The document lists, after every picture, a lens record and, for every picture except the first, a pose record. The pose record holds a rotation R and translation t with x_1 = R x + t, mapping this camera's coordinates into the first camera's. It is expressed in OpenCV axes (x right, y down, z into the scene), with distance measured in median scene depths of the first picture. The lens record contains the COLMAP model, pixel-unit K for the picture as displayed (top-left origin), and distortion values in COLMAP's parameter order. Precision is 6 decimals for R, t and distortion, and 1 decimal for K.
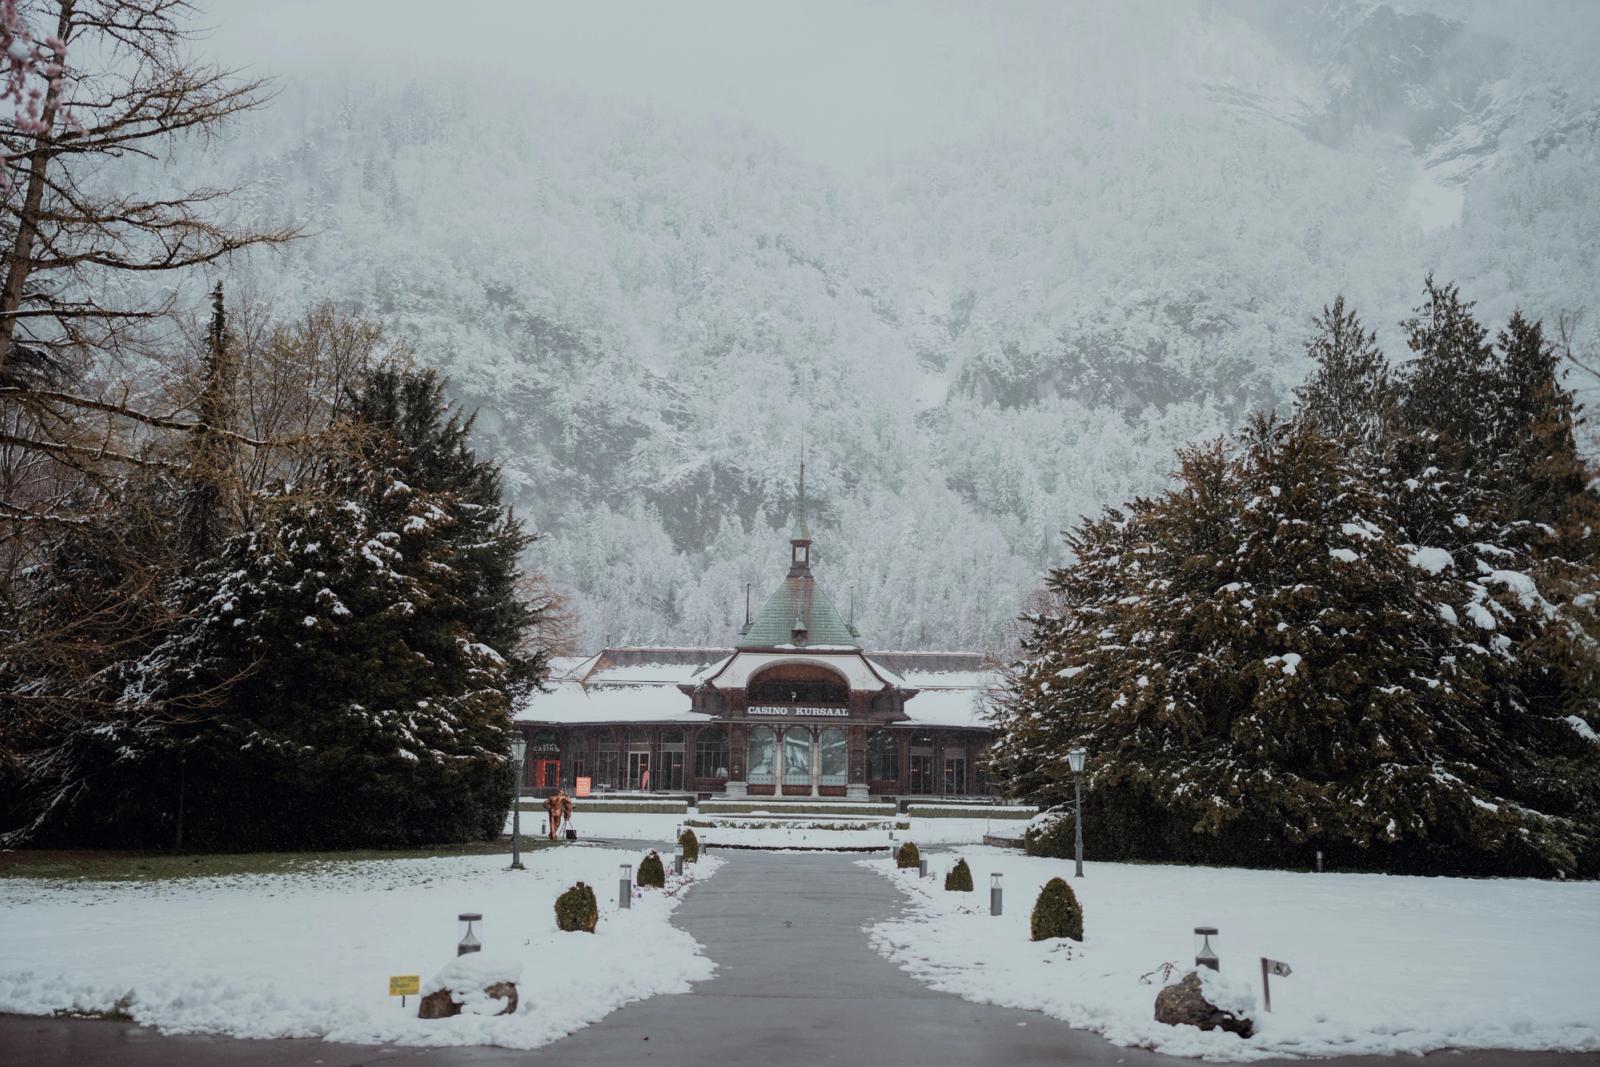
lens RADIAL K [[1823.2, 0, 793.4], [0, 1823.2, 515.7], [0, 0, 1]] dist [-0.011854, 0.001055]
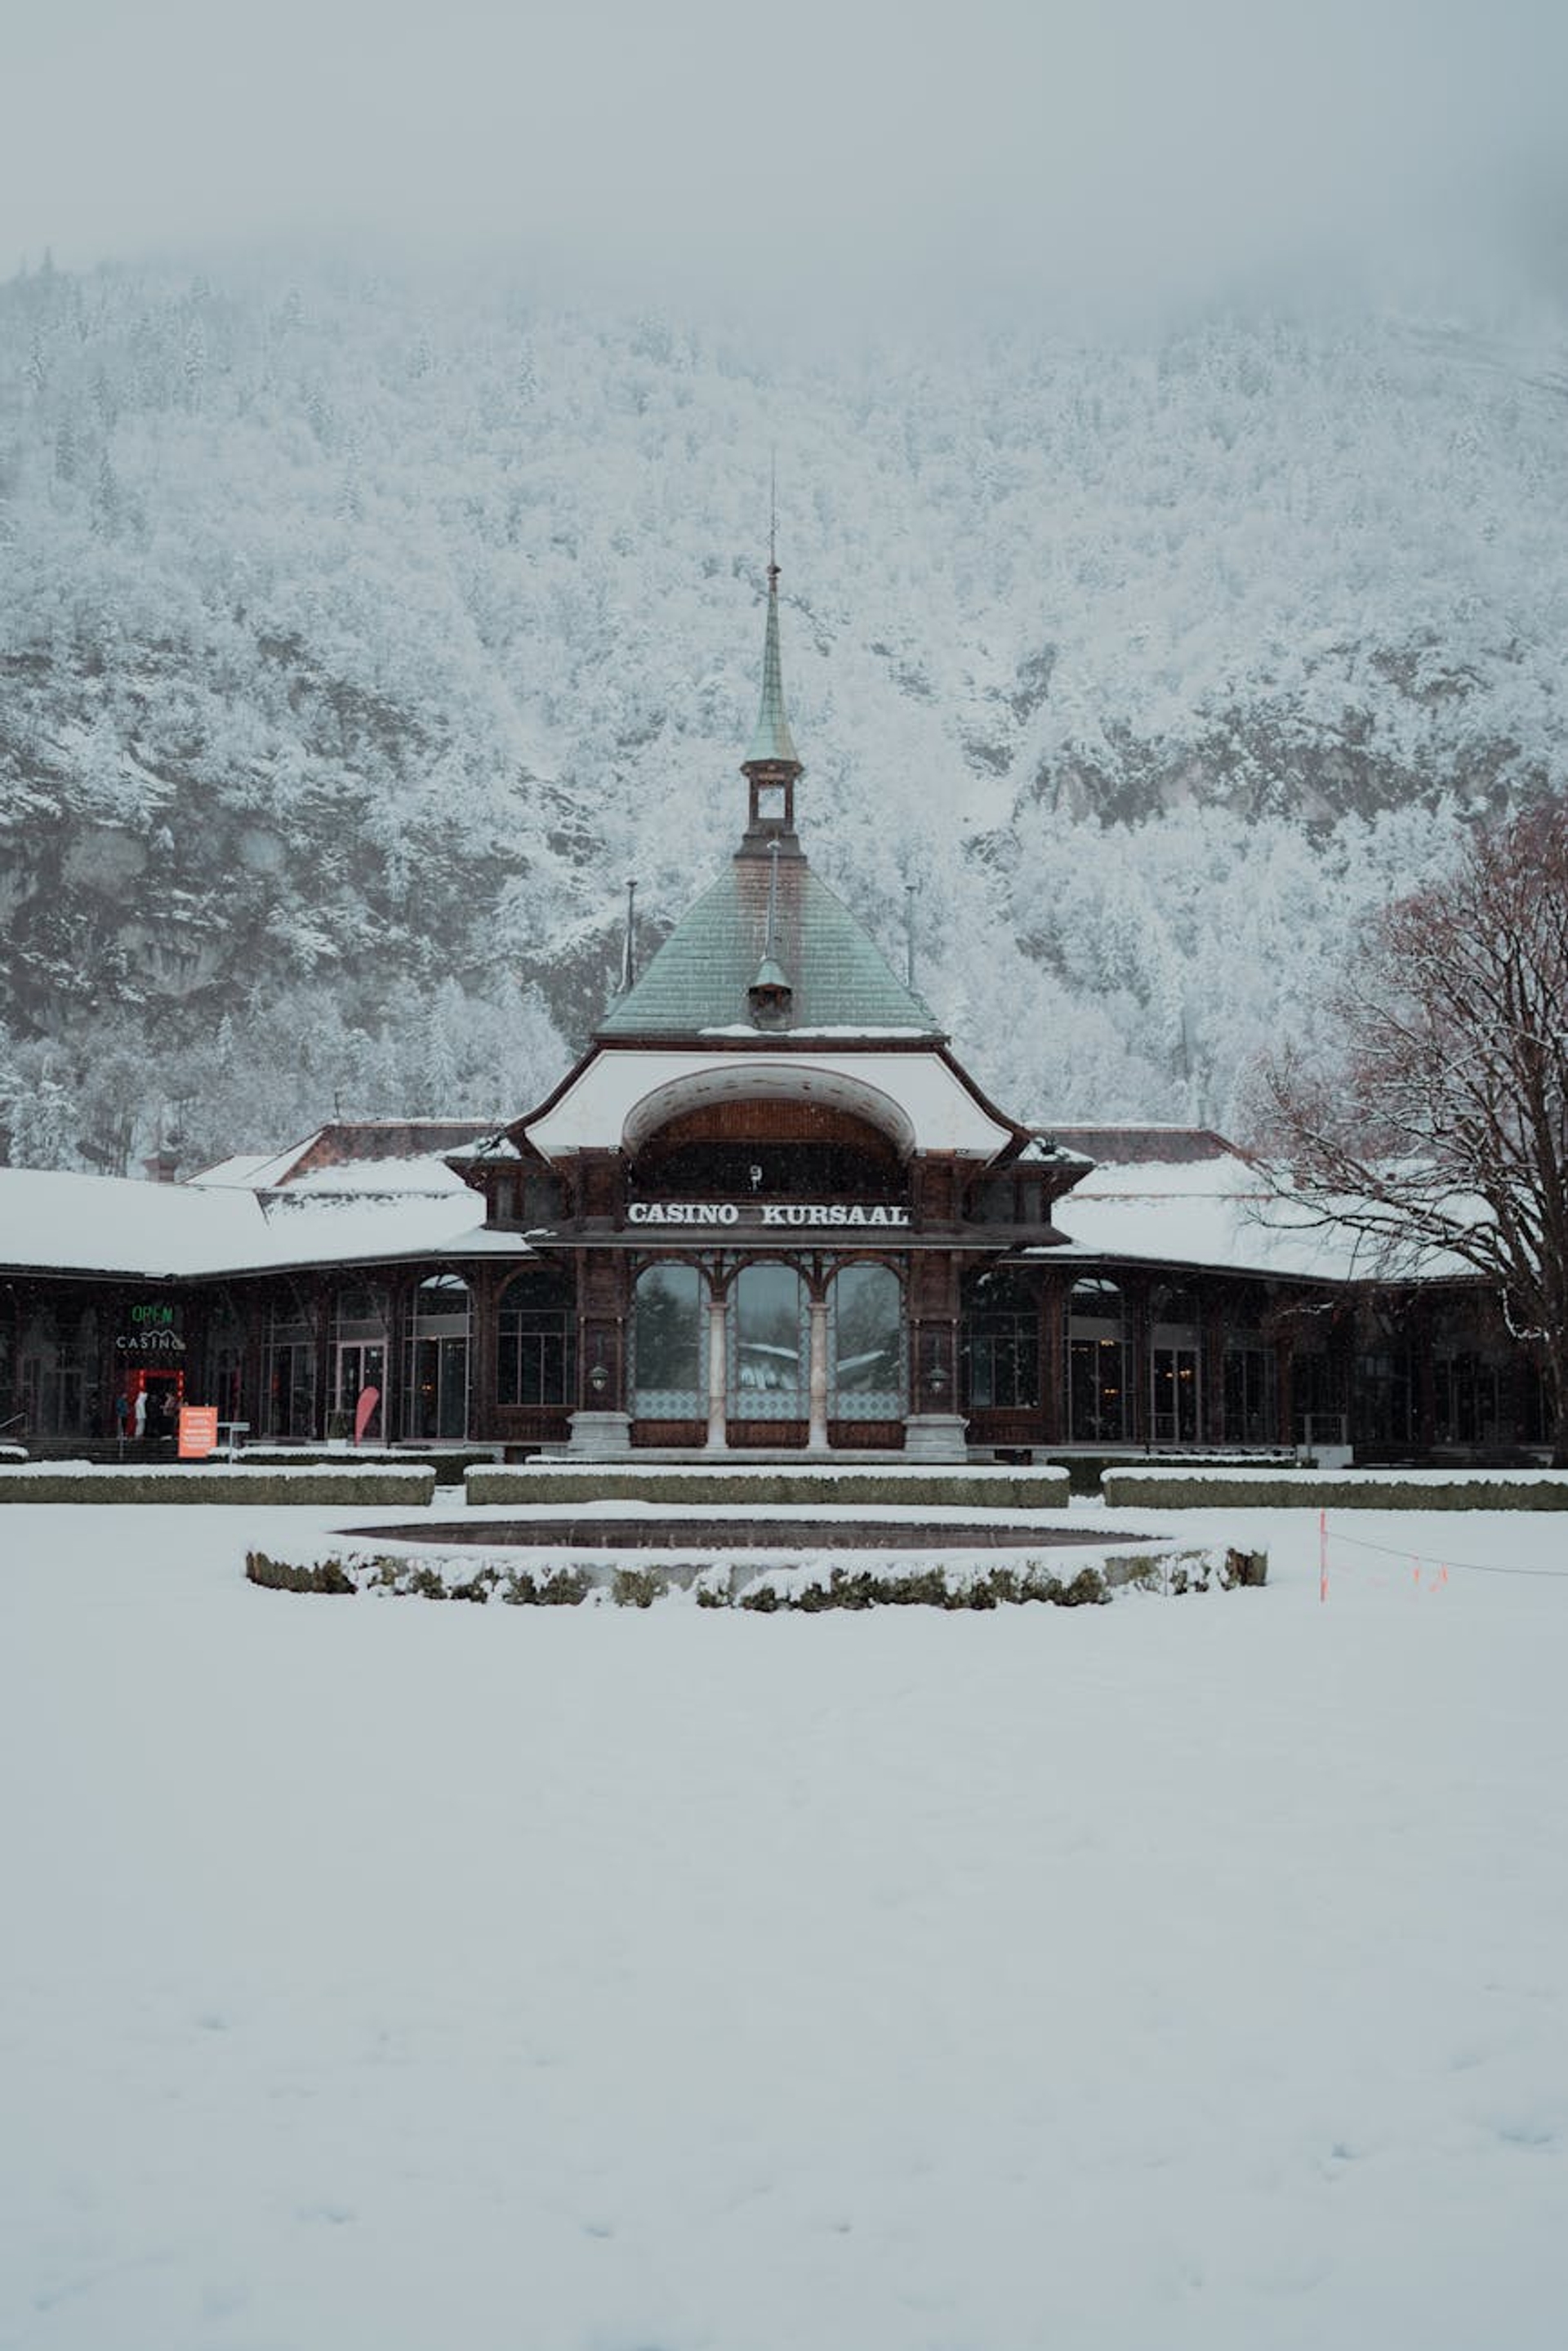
lens RADIAL K [[2679.0, 0, 784.0], [0, 2679.0, 1175.5], [0, 0, 1]] dist [-0.011854, 0.001055]
pose [[0.999933, -0.010184, 0.005582, 0.000581], [0.009910, 0.998841, 0.047094, 0.015644], [-0.006055, -0.047036, 0.998875, 0.099054]]
